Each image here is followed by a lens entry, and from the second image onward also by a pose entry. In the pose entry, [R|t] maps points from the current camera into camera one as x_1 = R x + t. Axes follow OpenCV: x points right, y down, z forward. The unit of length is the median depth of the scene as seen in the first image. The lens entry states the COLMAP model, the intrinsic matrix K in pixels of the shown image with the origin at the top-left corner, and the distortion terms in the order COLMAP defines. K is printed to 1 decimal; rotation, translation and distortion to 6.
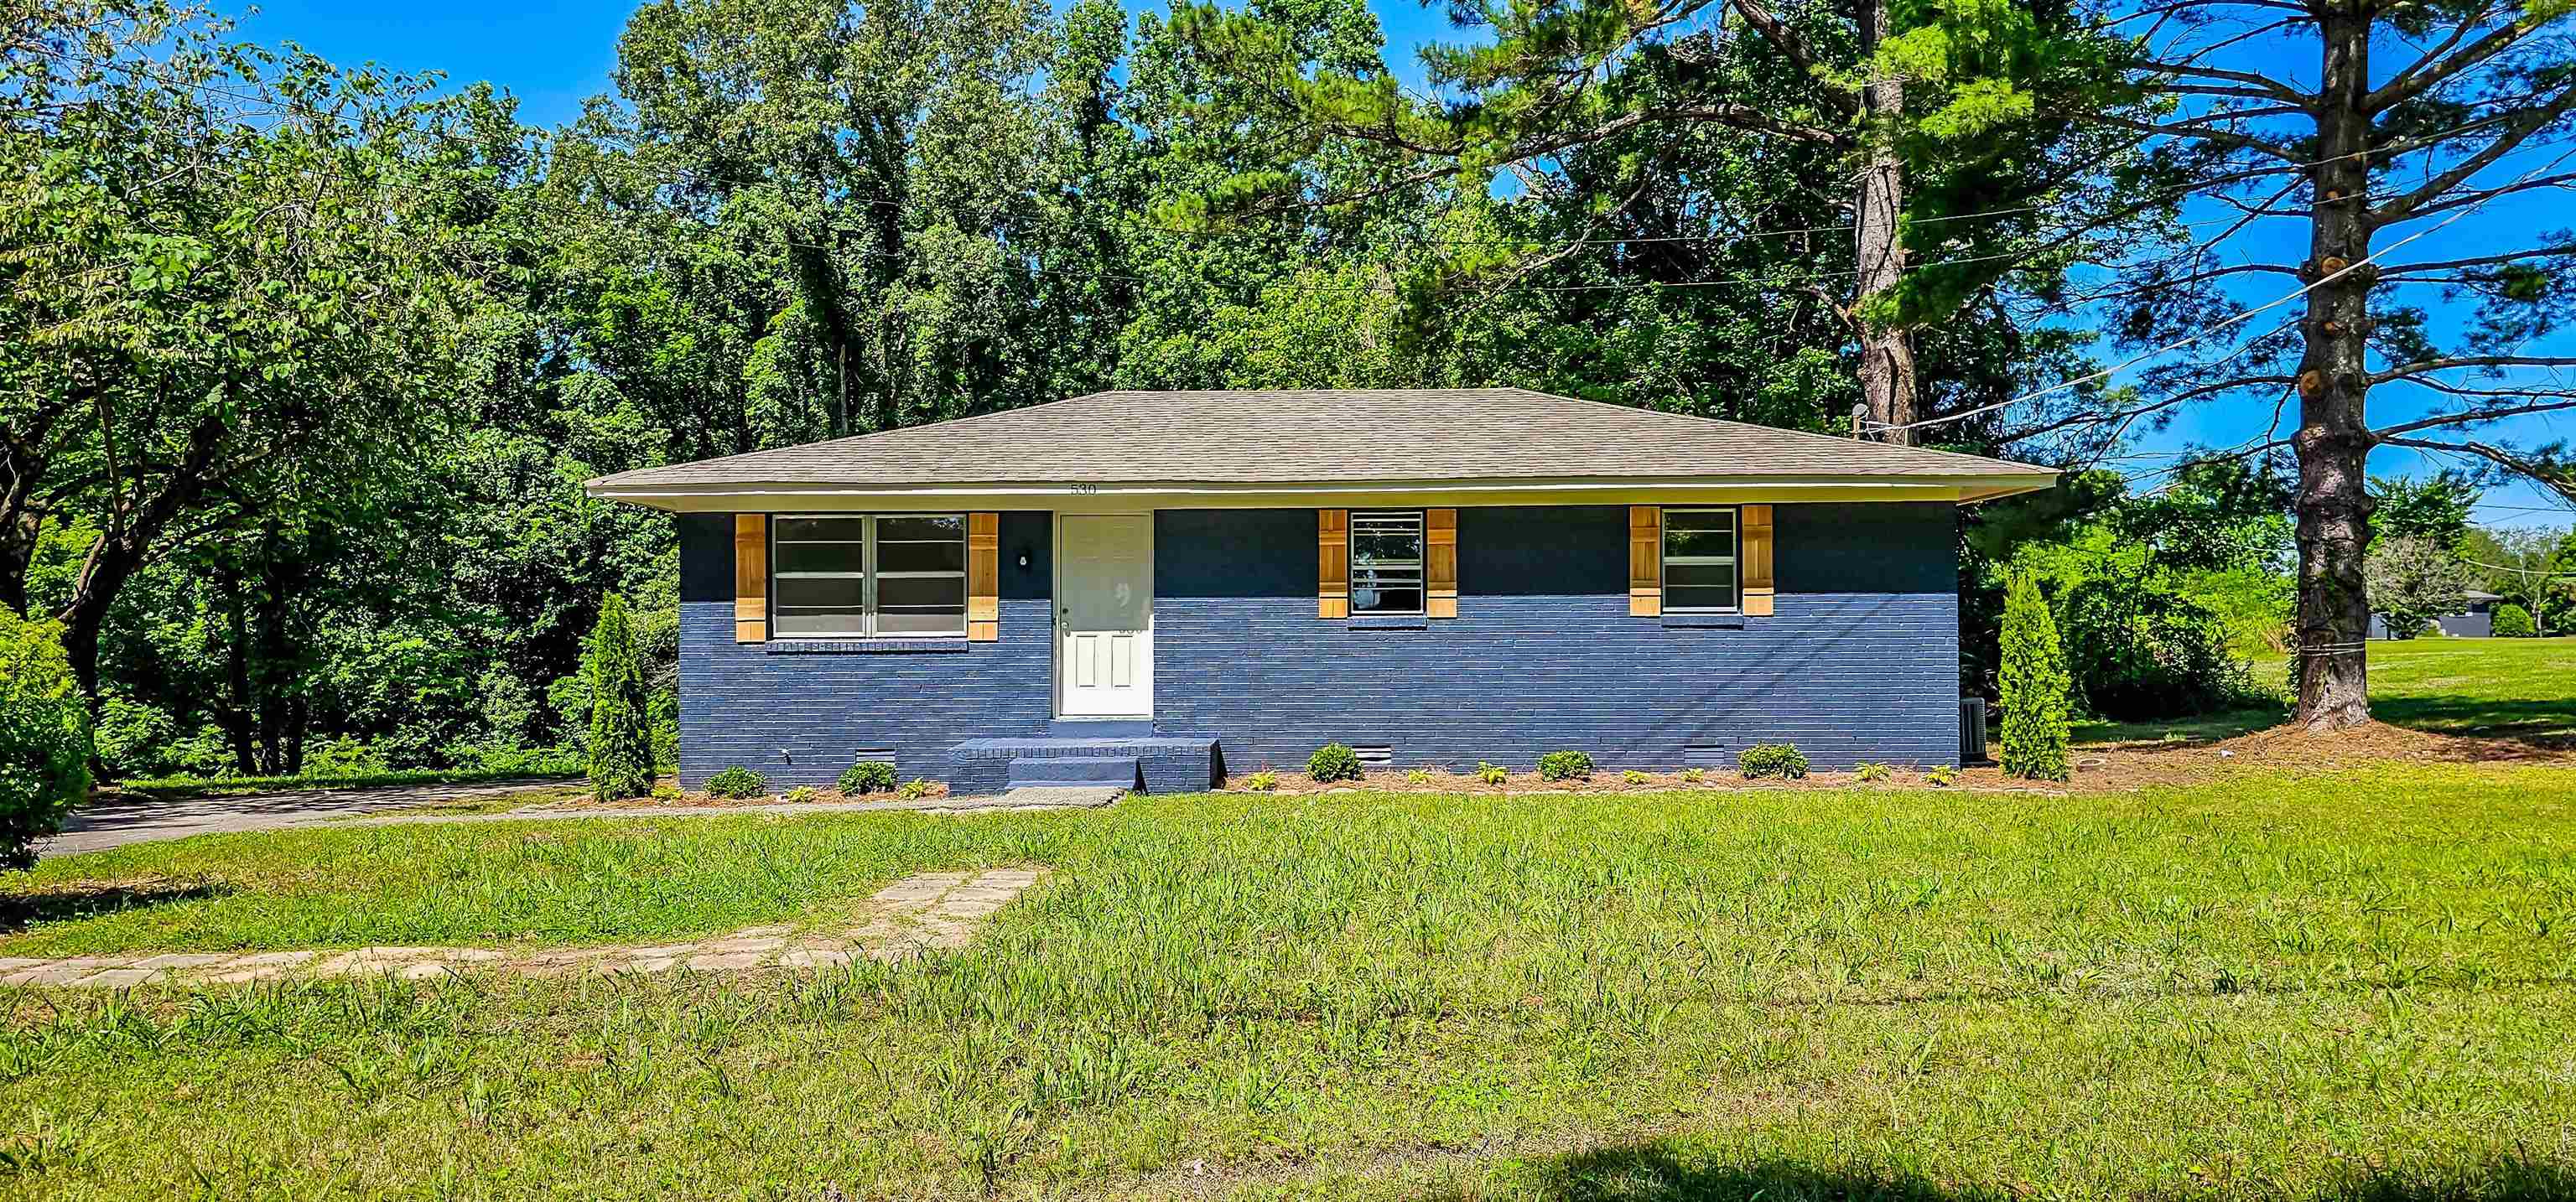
lens RADIAL K [[1741.3, 0, 1283.4], [0, 1741.3, 609.8], [0, 0, 1]] dist [0.078573, -0.075996]
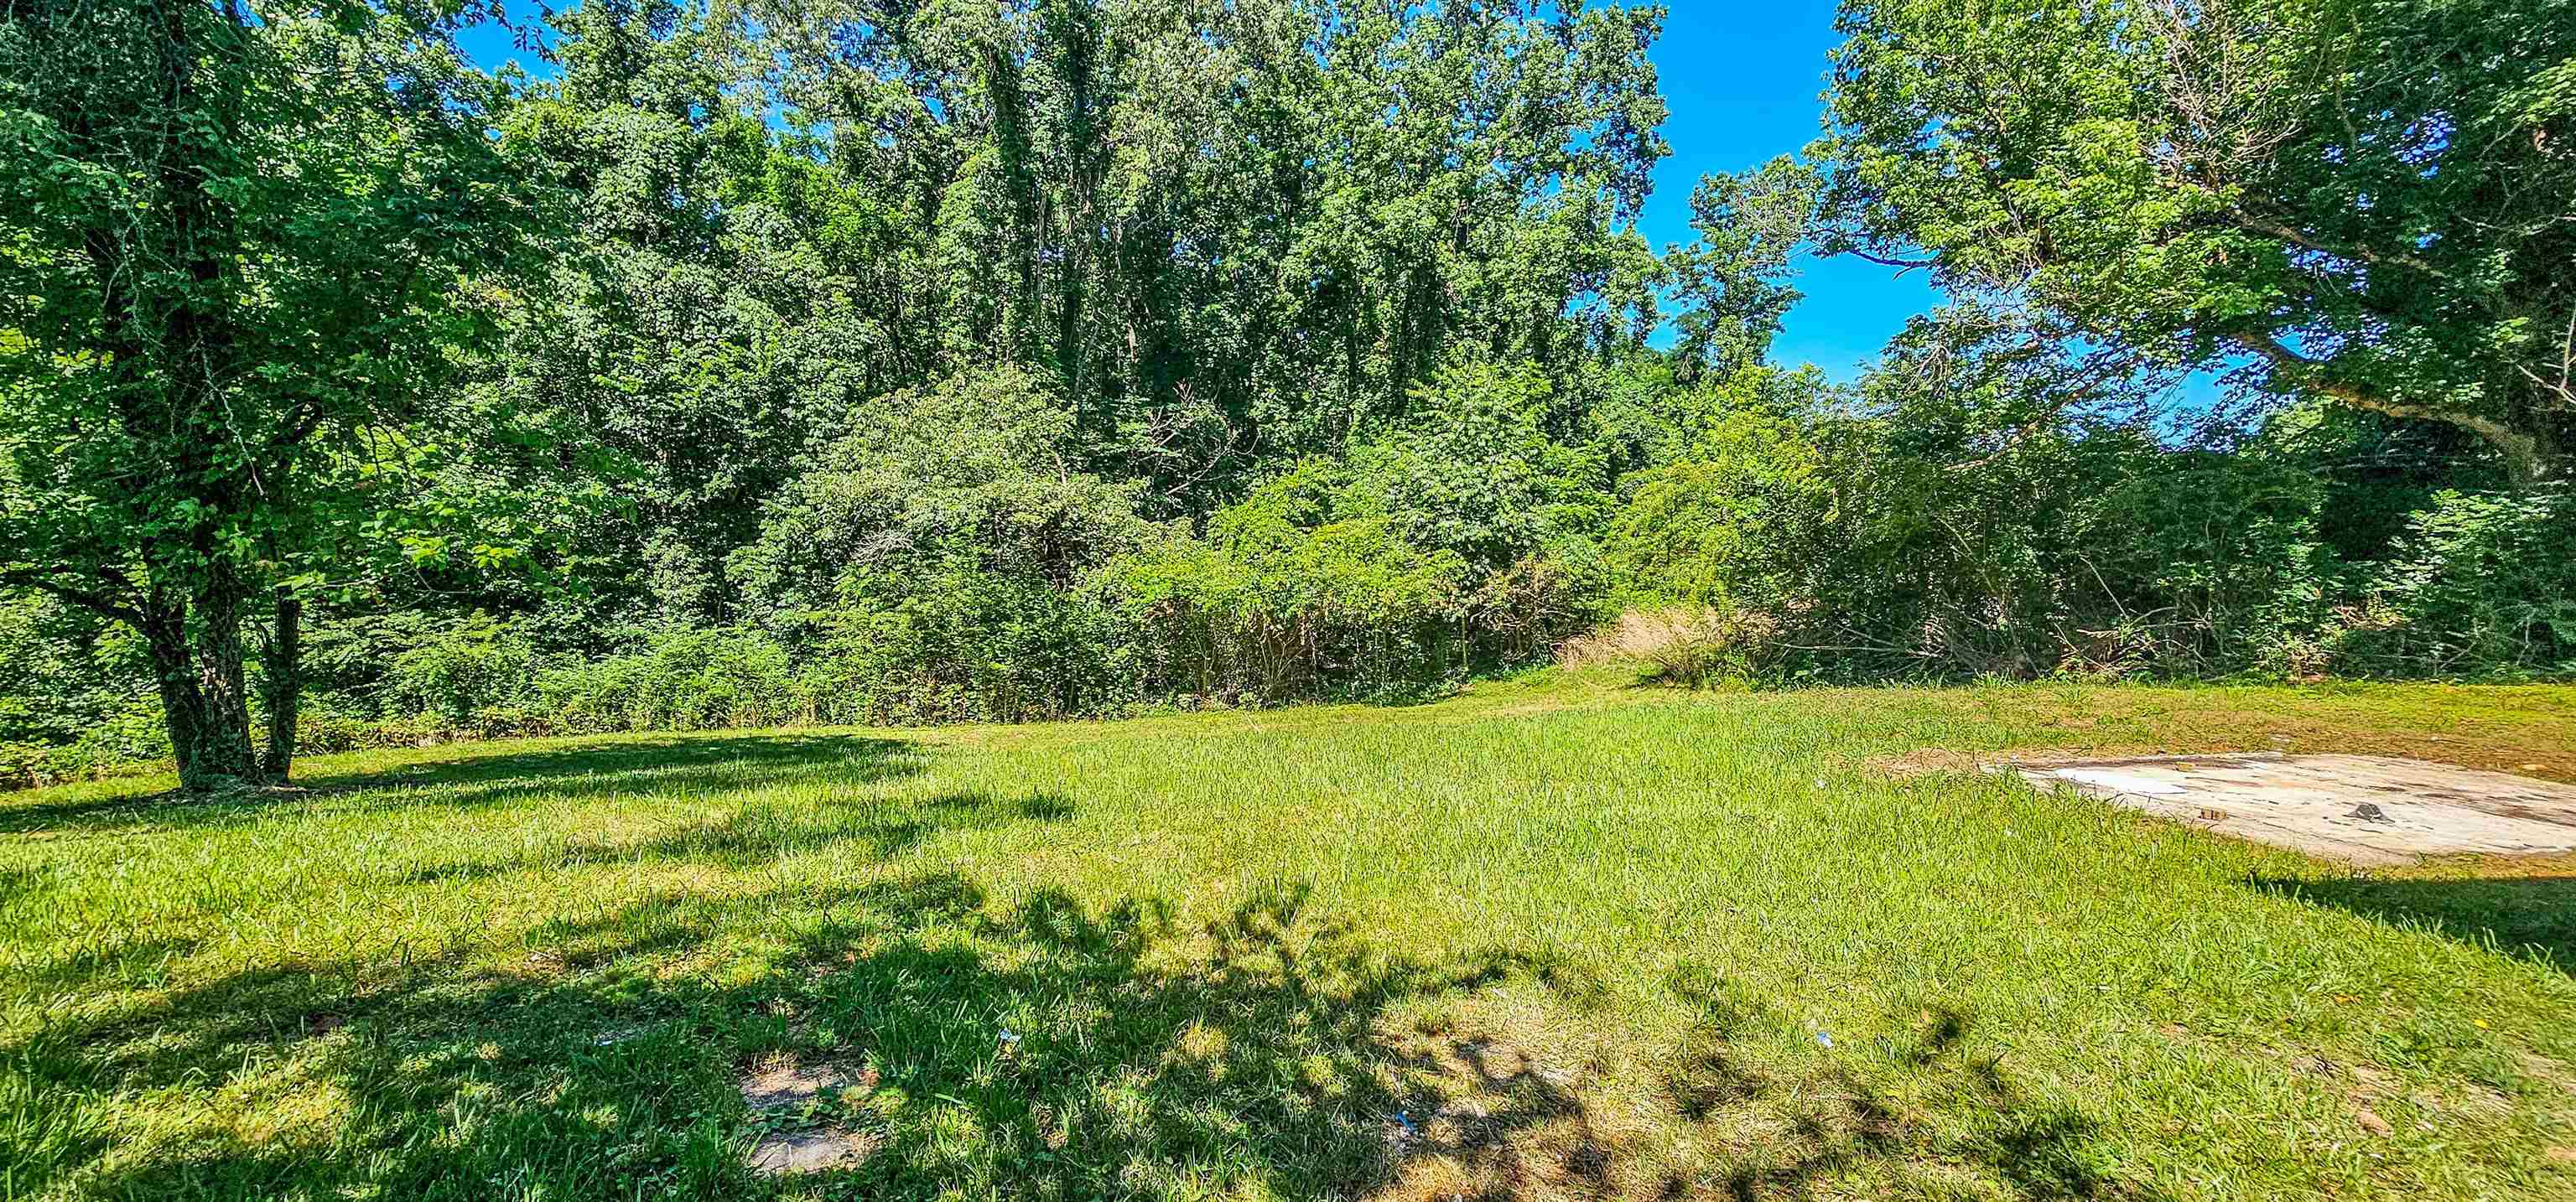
lens RADIAL K [[1069.0, 0, 1296.2], [0, 1069.0, 610.6], [0, 0, 1]] dist [0.001581, 0.000816]
pose [[0.994425, 0.004733, 0.105339, -0.190895], [-0.012974, 0.996893, 0.077691, 0.025107], [-0.104644, -0.078625, 0.991397, 0.440547]]
